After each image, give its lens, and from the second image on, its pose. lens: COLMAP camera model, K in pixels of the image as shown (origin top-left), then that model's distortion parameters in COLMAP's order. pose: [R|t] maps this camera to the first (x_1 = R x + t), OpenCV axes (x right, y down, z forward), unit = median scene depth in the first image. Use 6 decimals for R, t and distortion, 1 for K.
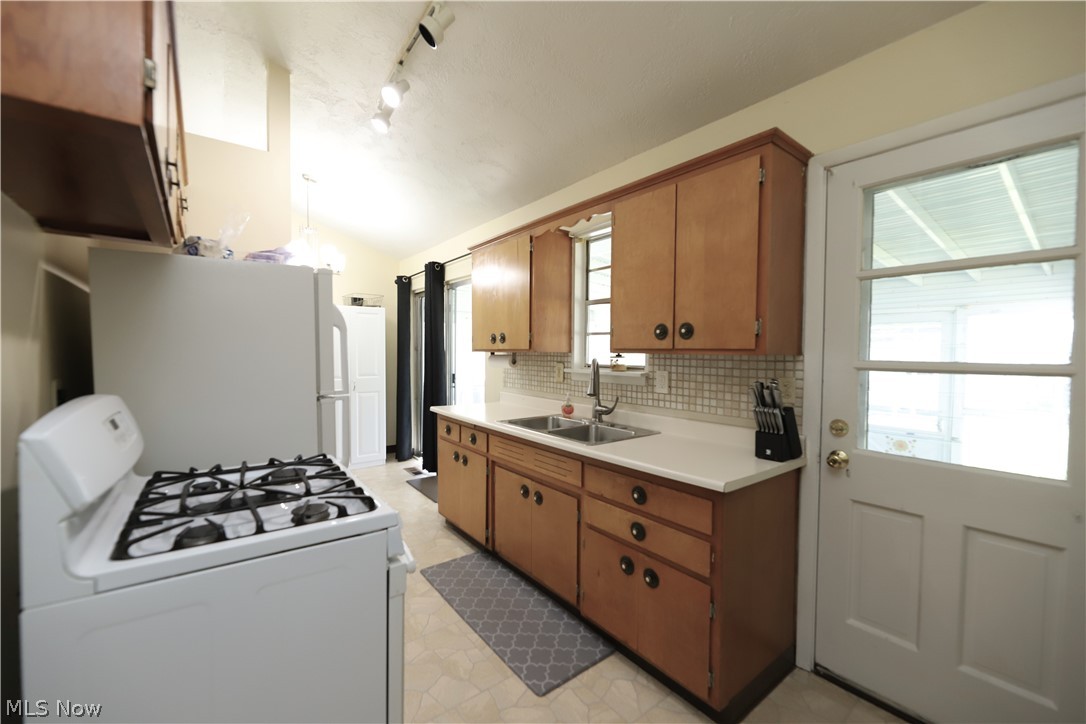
lens RADIAL K [[440.1, 0, 543.2], [0, 440.1, 362.7], [0, 0, 1]] dist [0.000163, -0.001377]
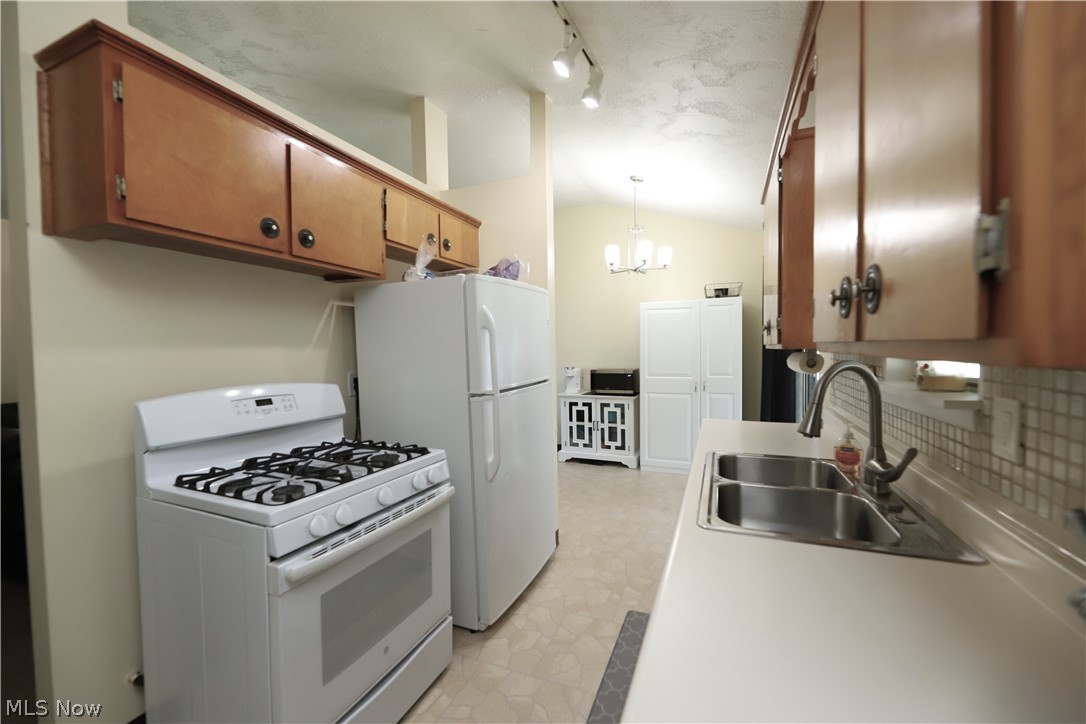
lens RADIAL K [[440.1, 0, 546.4], [0, 440.1, 361.2], [0, 0, 1]] dist [0.000163, -0.001377]
pose [[0.508974, 0.015146, -0.860649, 0.393604], [-0.005978, 0.999883, 0.014061, -0.015977], [0.860761, -0.002012, 0.509005, 0.484233]]
